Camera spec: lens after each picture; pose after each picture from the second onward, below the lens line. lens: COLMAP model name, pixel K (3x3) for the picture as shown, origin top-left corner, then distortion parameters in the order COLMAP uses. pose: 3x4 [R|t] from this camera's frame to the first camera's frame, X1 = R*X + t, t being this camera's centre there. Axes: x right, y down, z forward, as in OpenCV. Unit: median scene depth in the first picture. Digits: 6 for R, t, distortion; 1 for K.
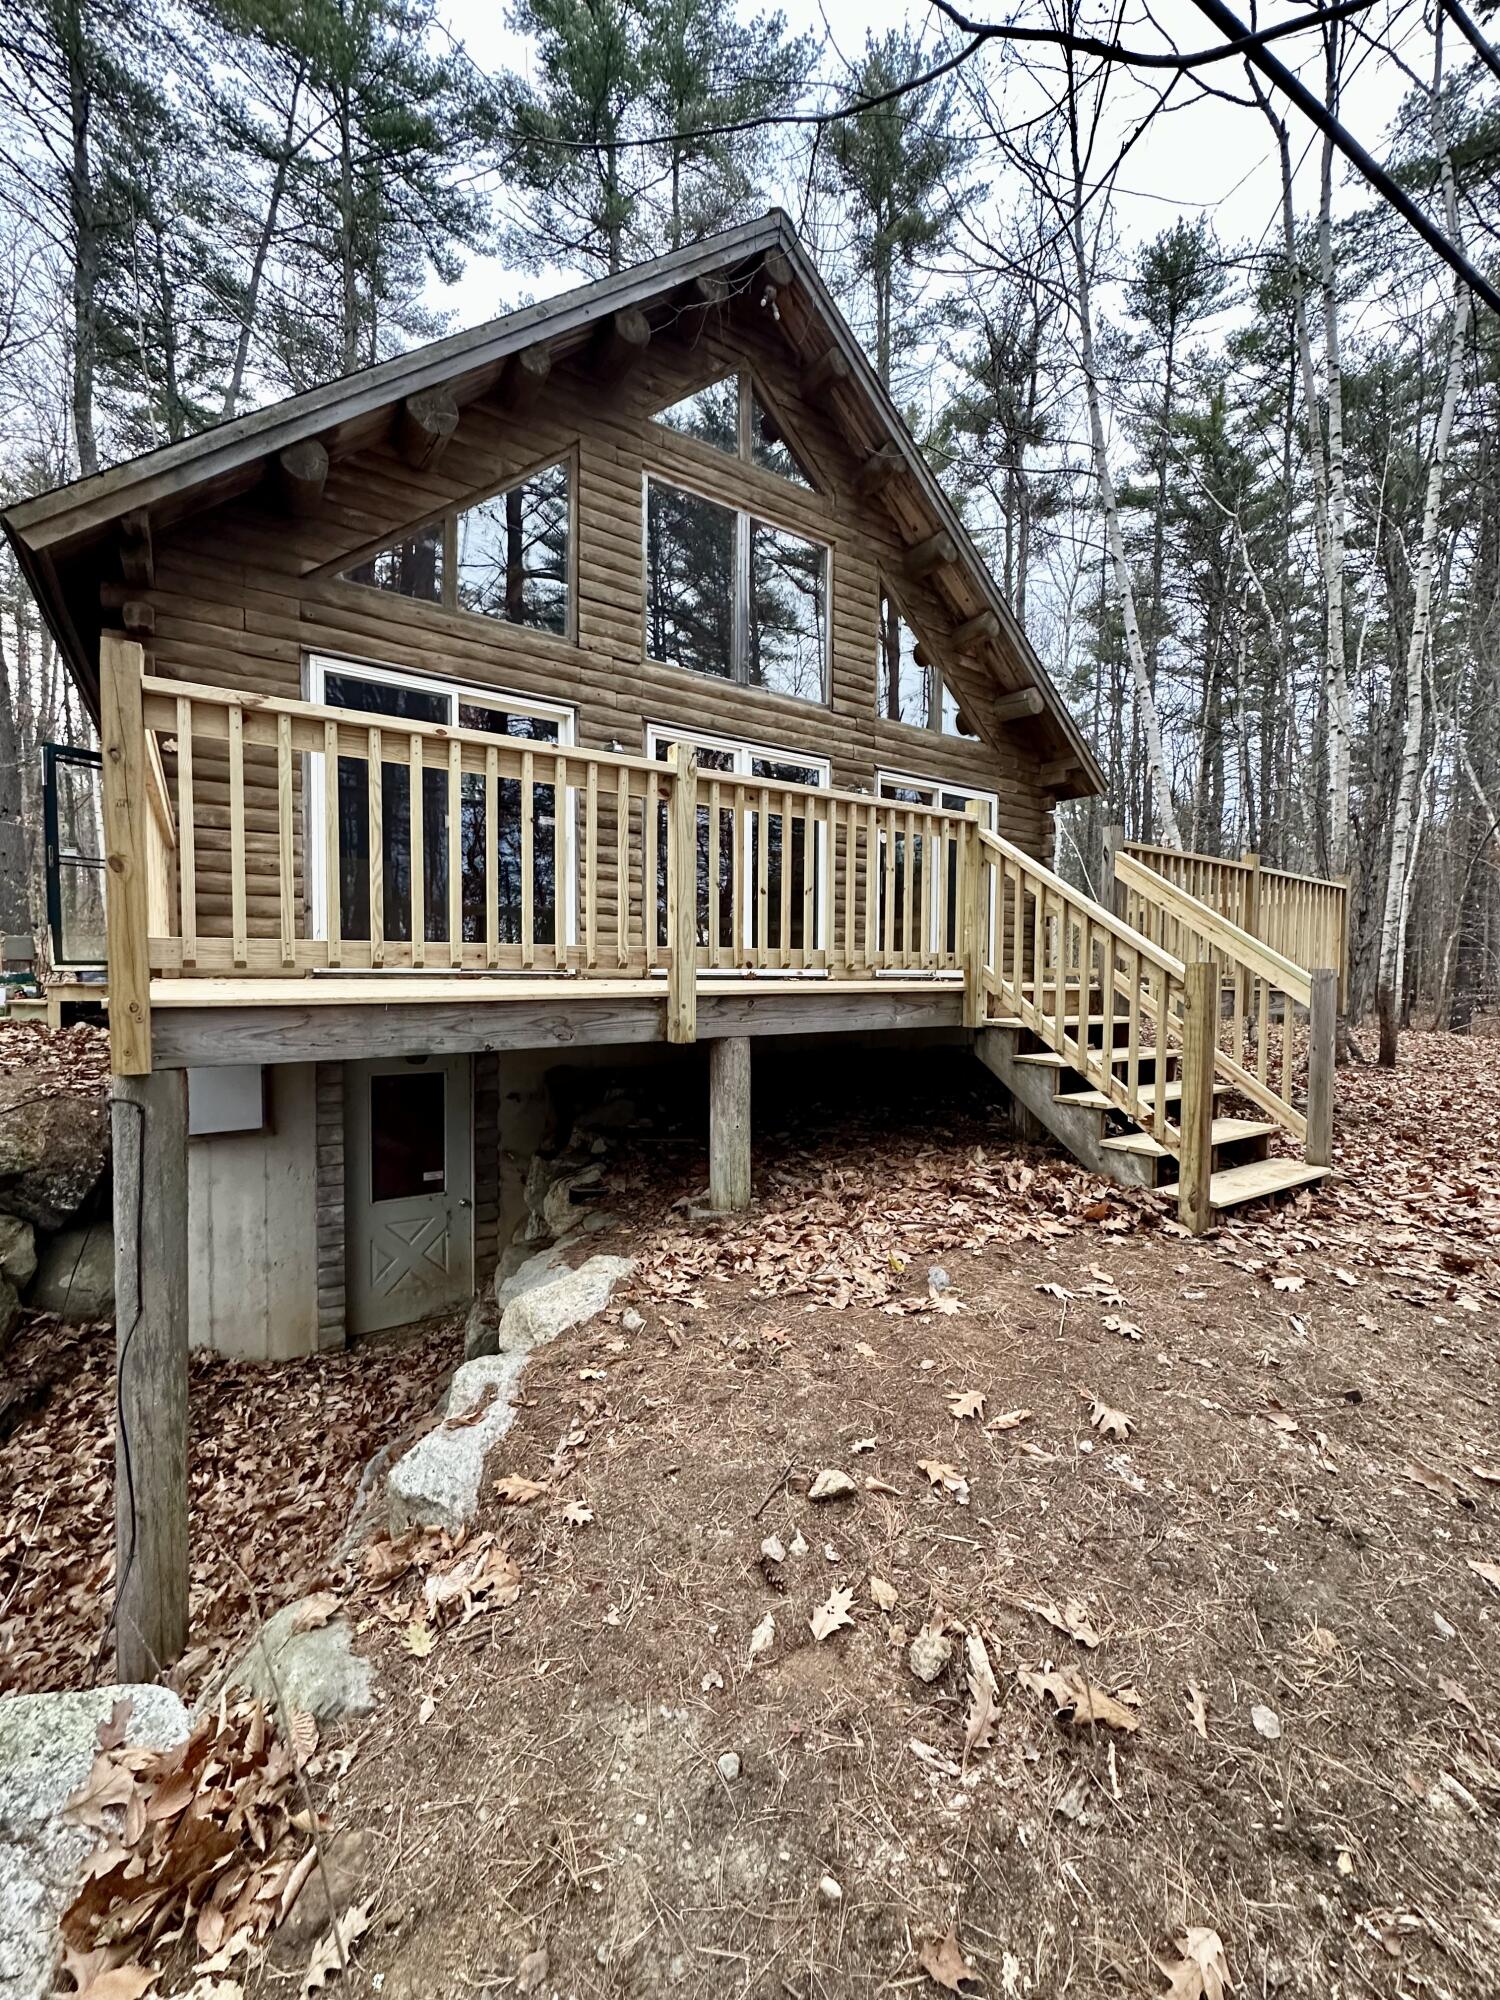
lens RADIAL K [[797.7, 0, 741.5], [0, 797.7, 997.4], [0, 0, 1]] dist [-0.006911, 0.000647]
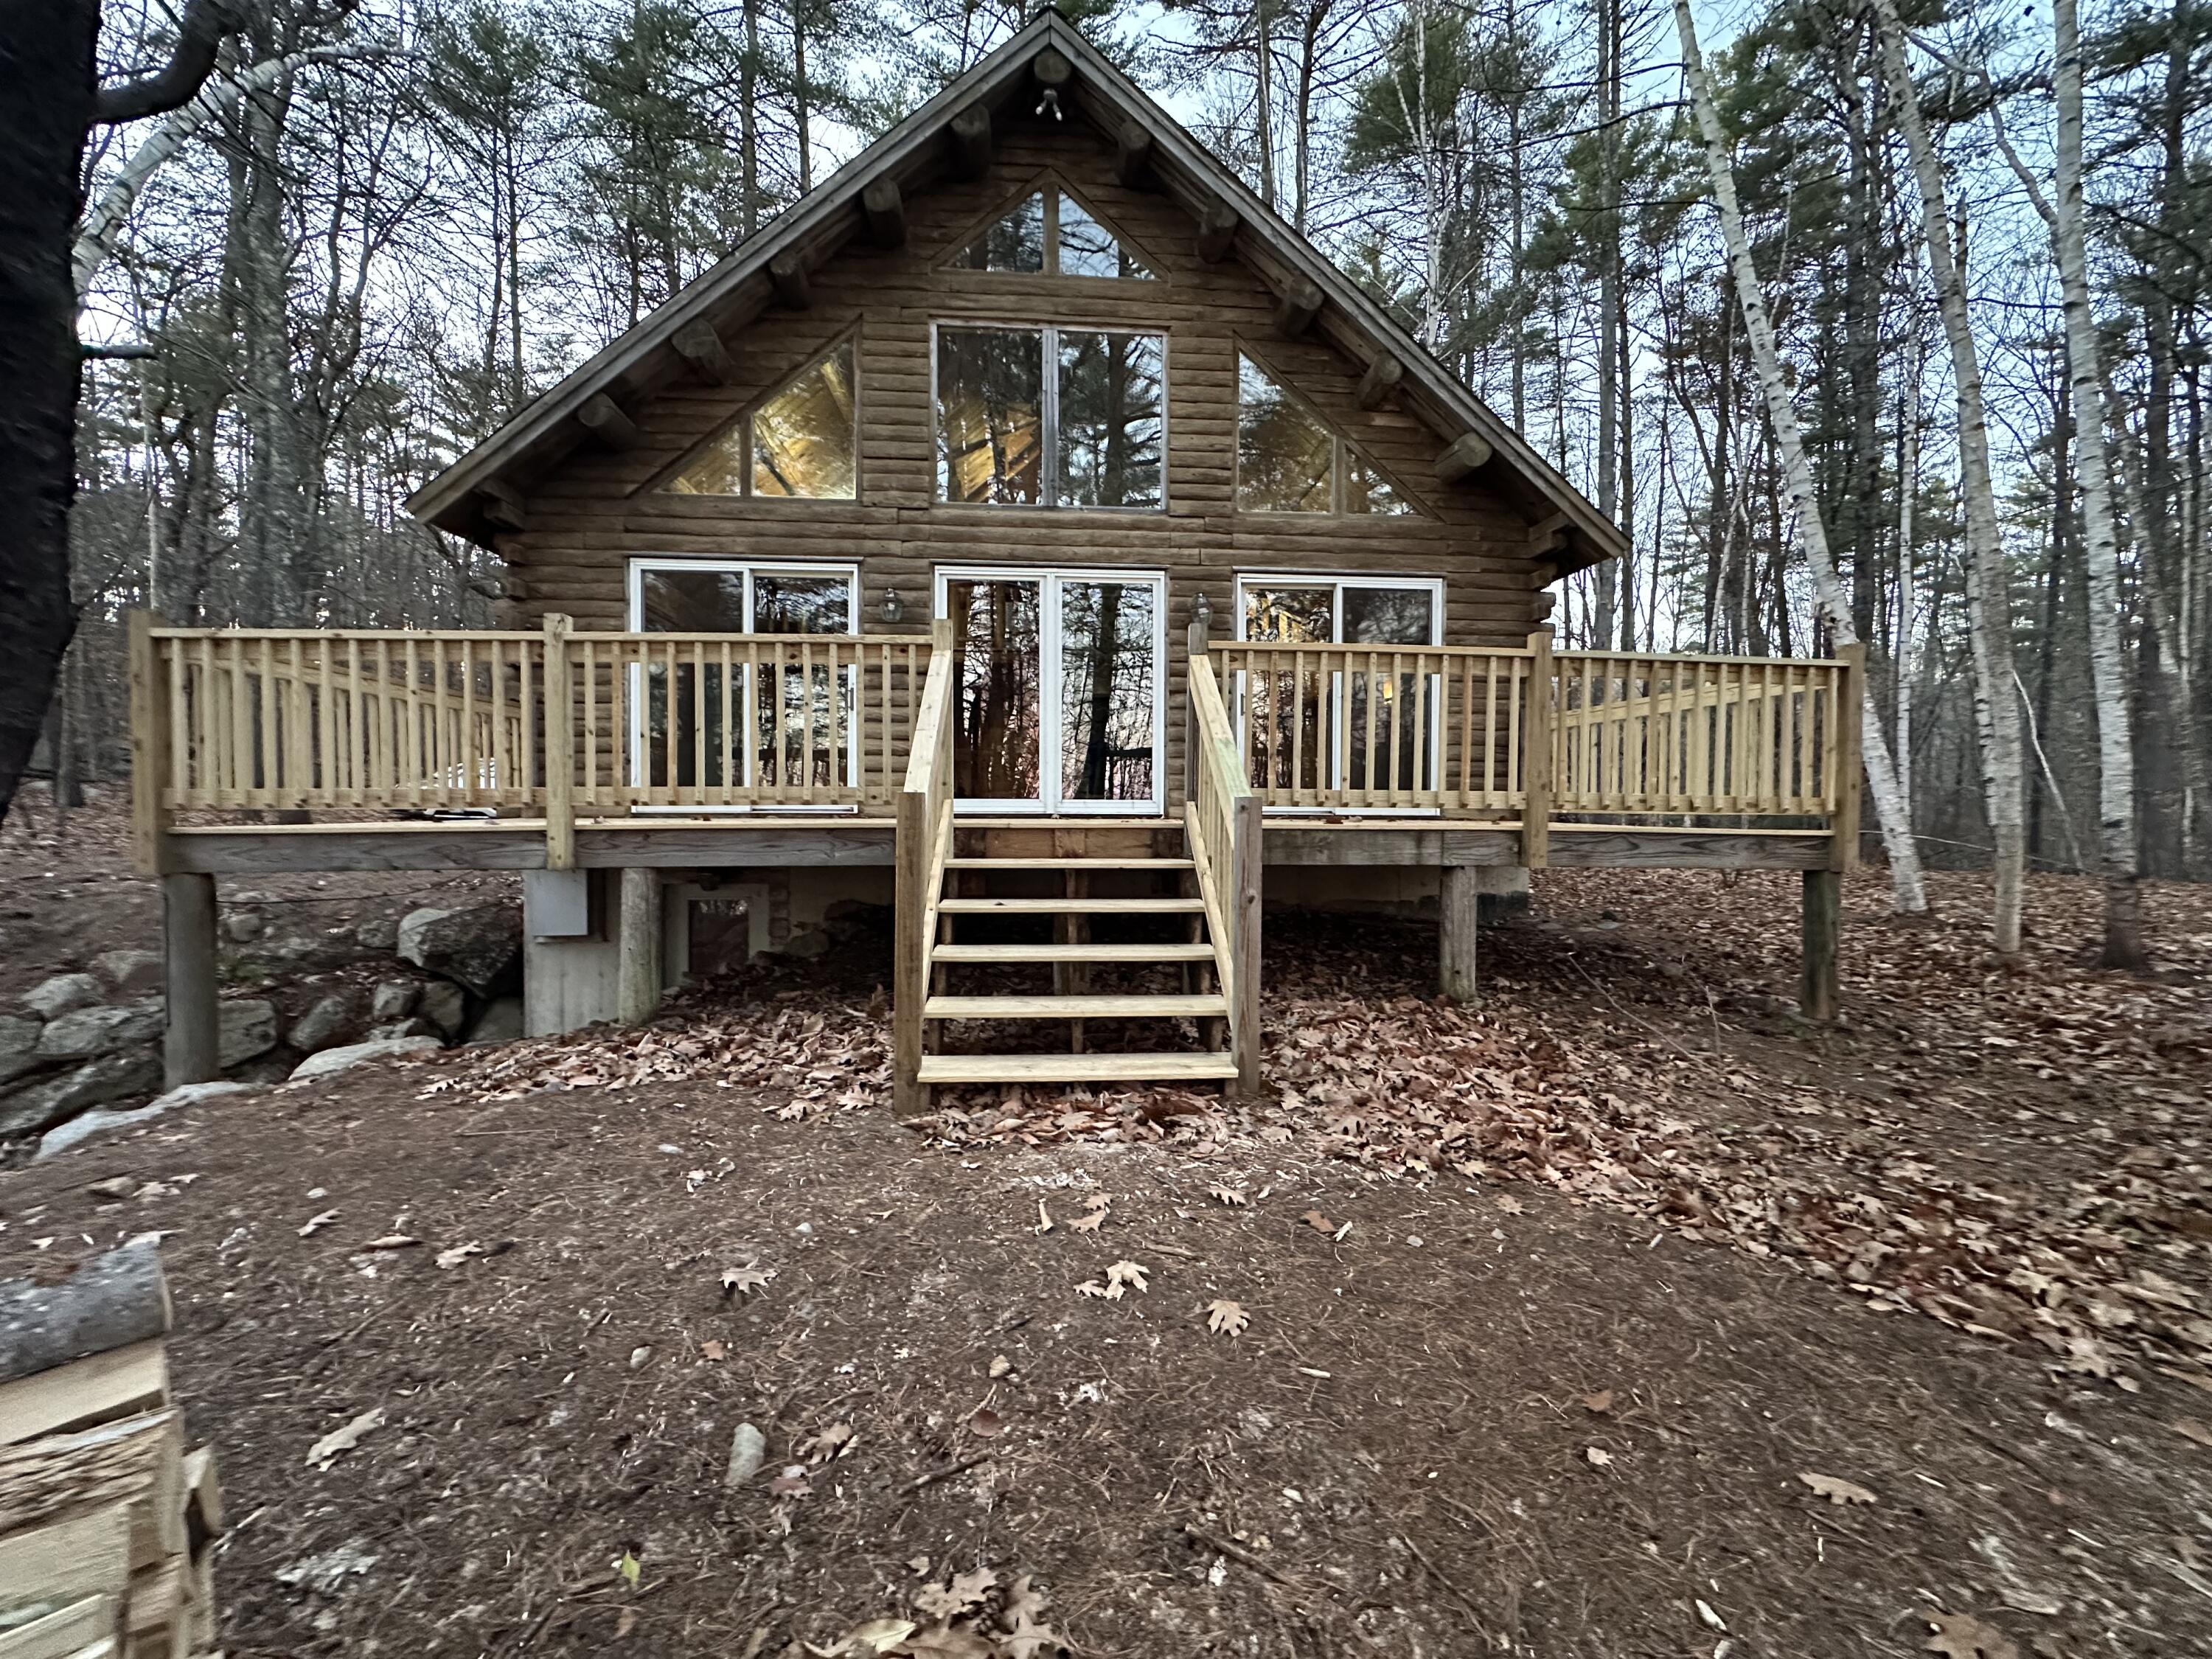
lens RADIAL K [[882.3, 0, 1094.0], [0, 882.3, 832.4], [0, 0, 1]] dist [-0.006911, 0.000647]
pose [[0.866385, 0.009386, -0.499288, 0.747248], [-0.018630, 0.999735, -0.013534, 0.003372], [0.499028, 0.021027, 0.866331, 0.169626]]
